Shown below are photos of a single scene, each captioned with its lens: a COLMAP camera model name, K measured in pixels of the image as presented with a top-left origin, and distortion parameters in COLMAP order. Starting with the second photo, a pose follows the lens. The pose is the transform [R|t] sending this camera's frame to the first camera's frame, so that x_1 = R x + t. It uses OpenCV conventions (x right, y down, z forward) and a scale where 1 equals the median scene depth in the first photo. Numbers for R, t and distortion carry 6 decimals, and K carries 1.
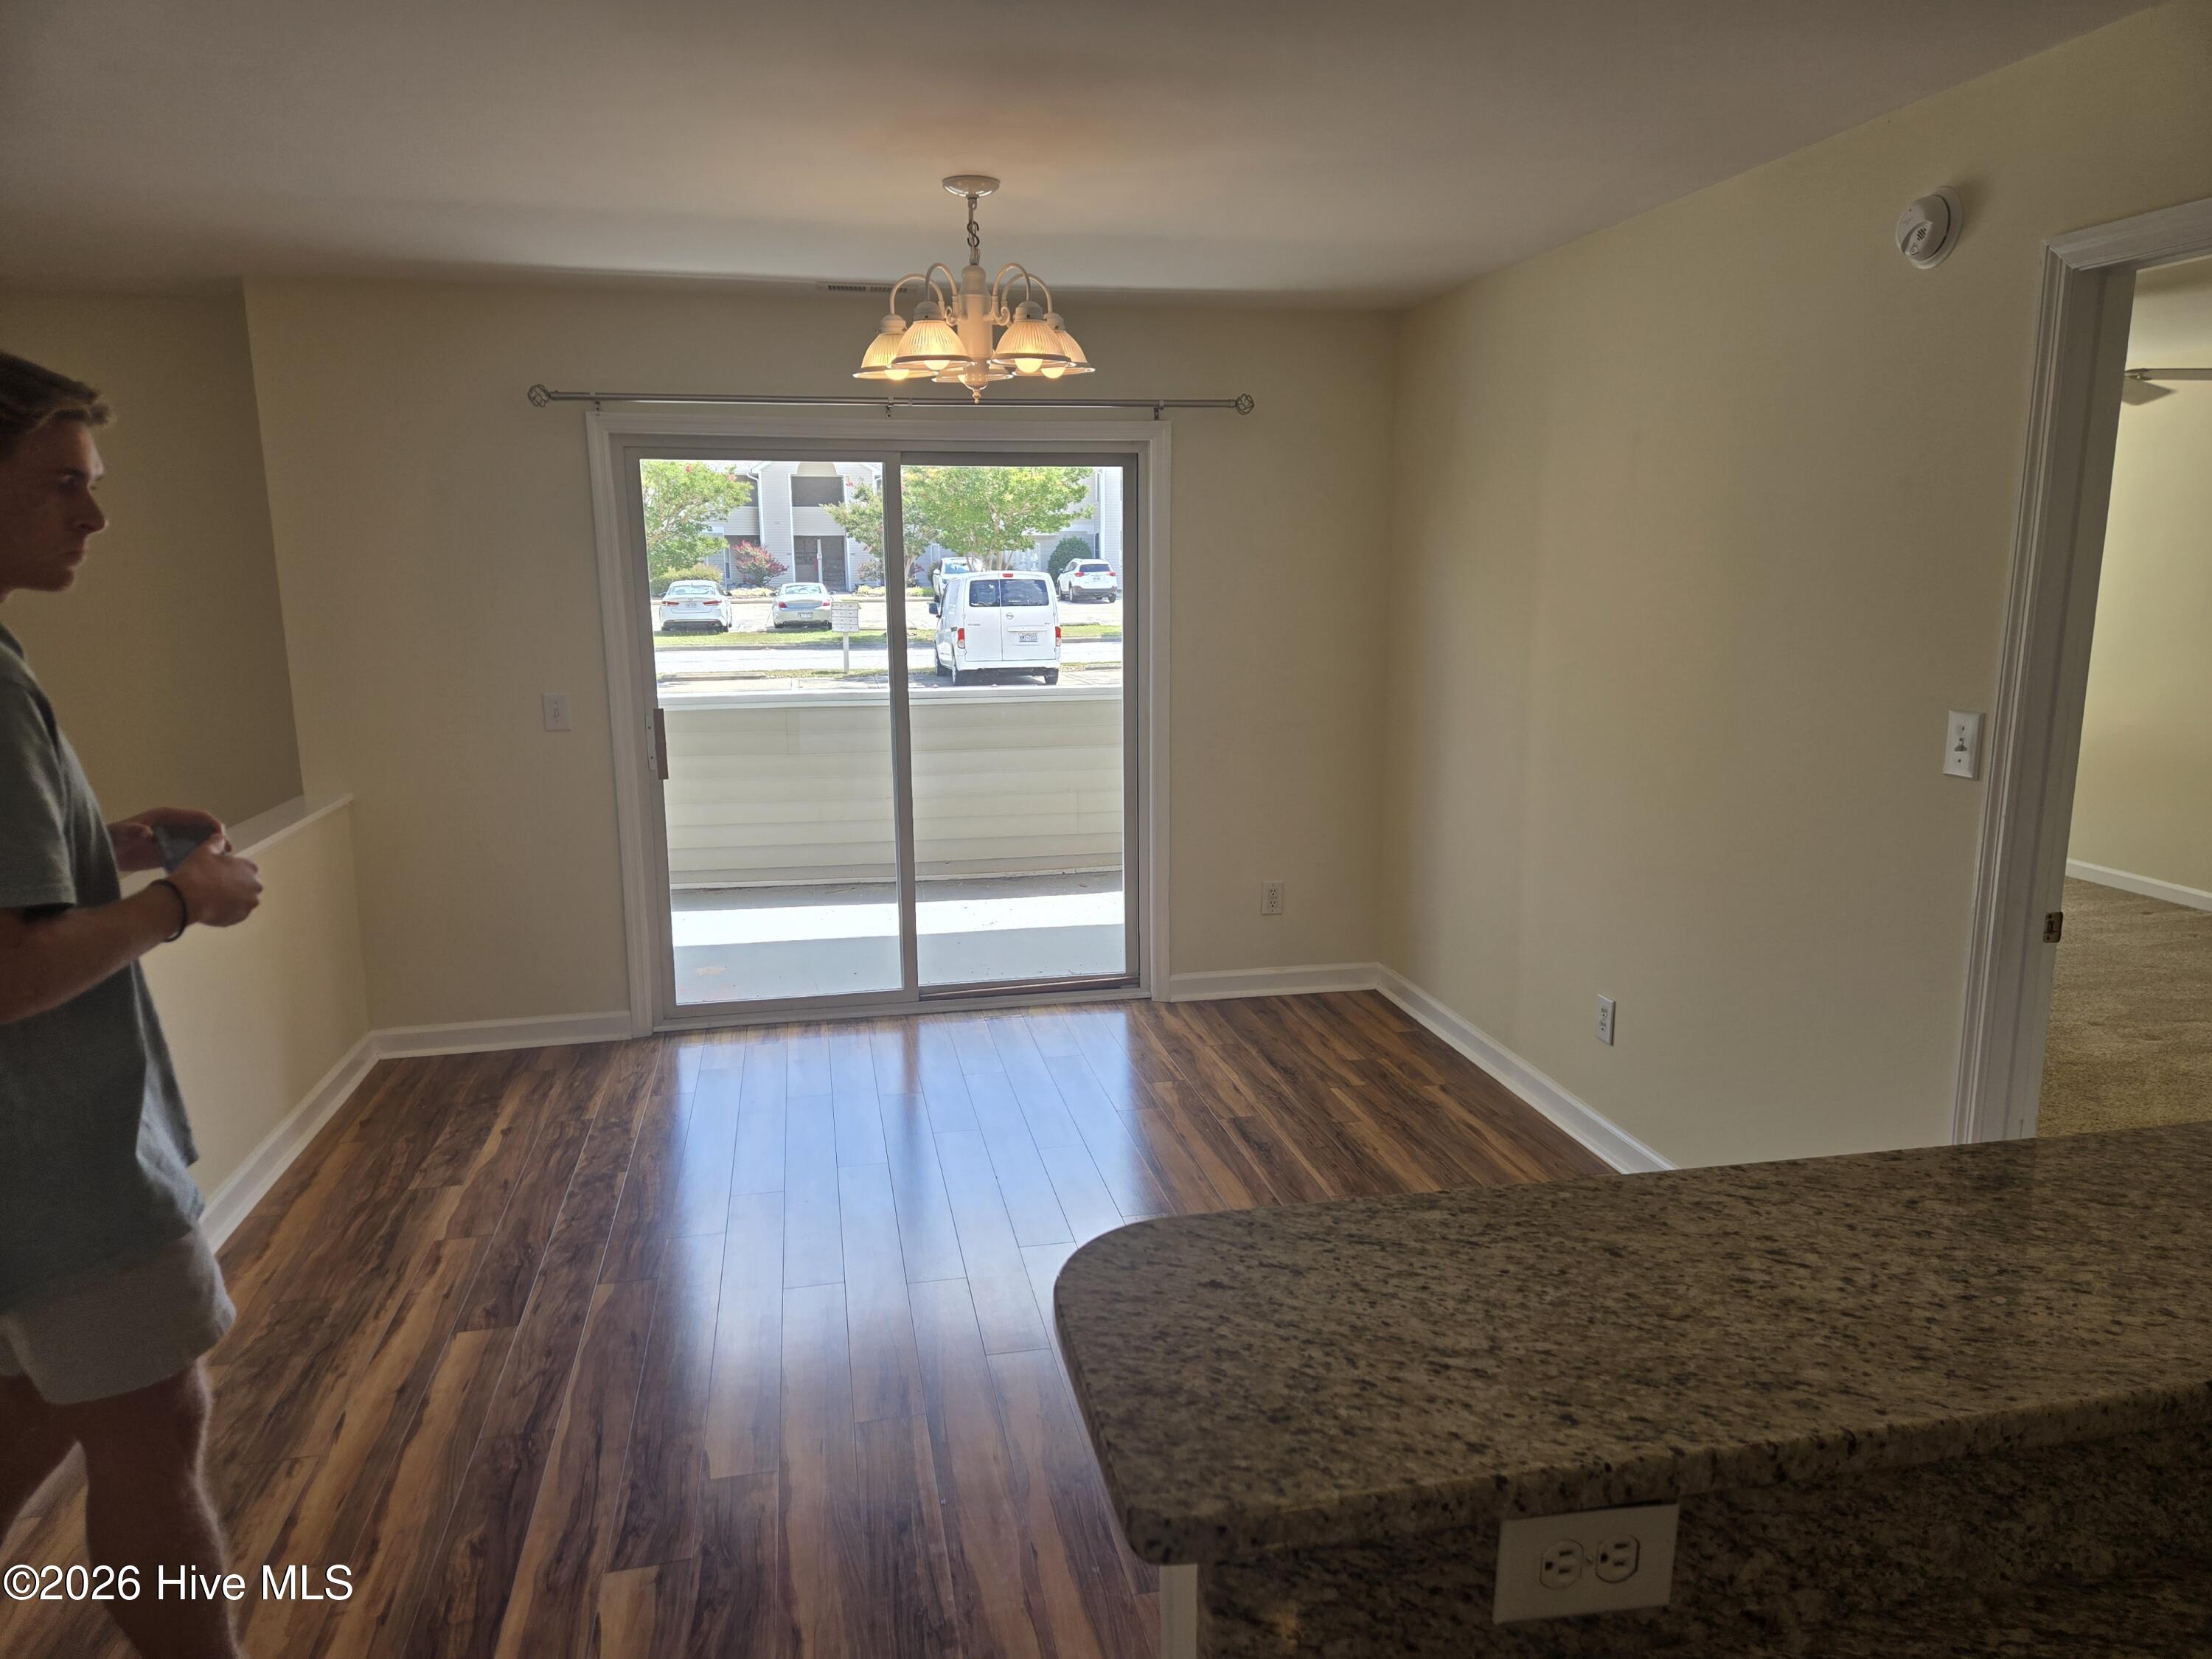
lens RADIAL K [[1474.9, 0, 1100.4], [0, 1474.9, 830.4], [0, 0, 1]] dist [0.057309, -0.035512]
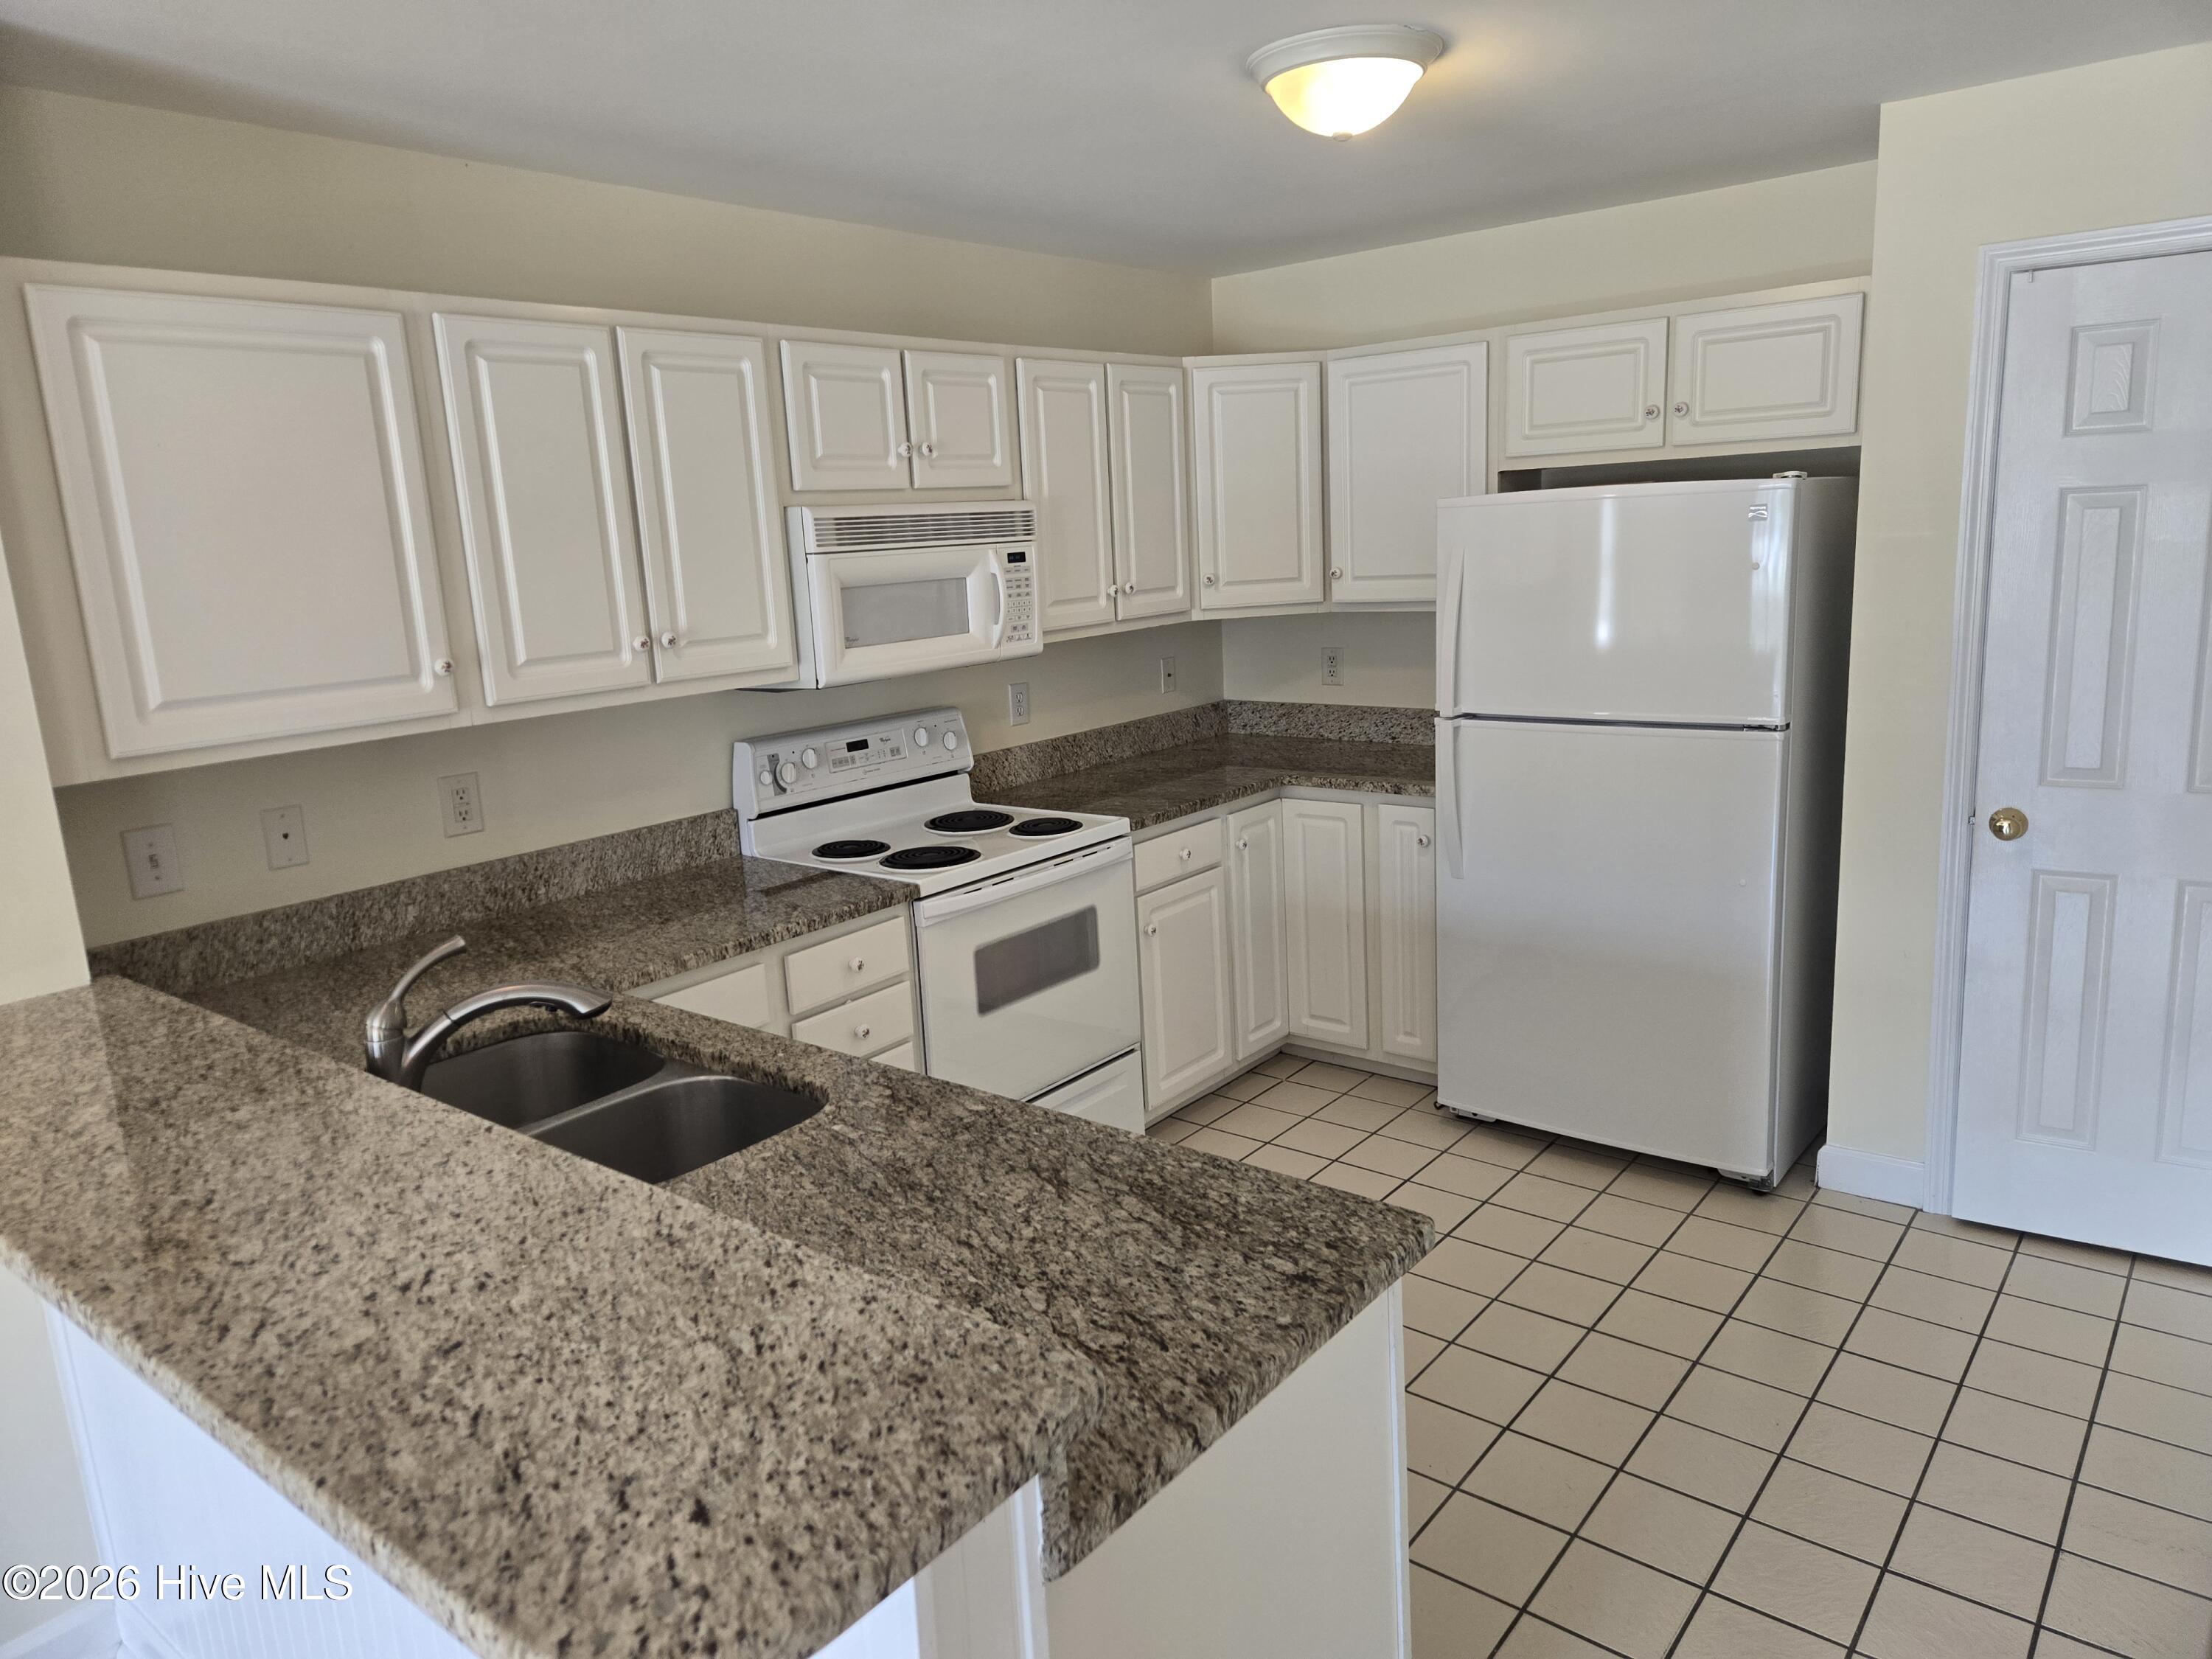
lens RADIAL K [[1474.9, 0, 1098.0], [0, 1474.9, 825.1], [0, 0, 1]] dist [0.057309, -0.035512]
pose [[-0.636801, -0.117621, 0.762004, -0.594500], [0.198388, 0.930025, 0.309347, -0.237327], [-0.745068, 0.348165, -0.568907, 1.083422]]
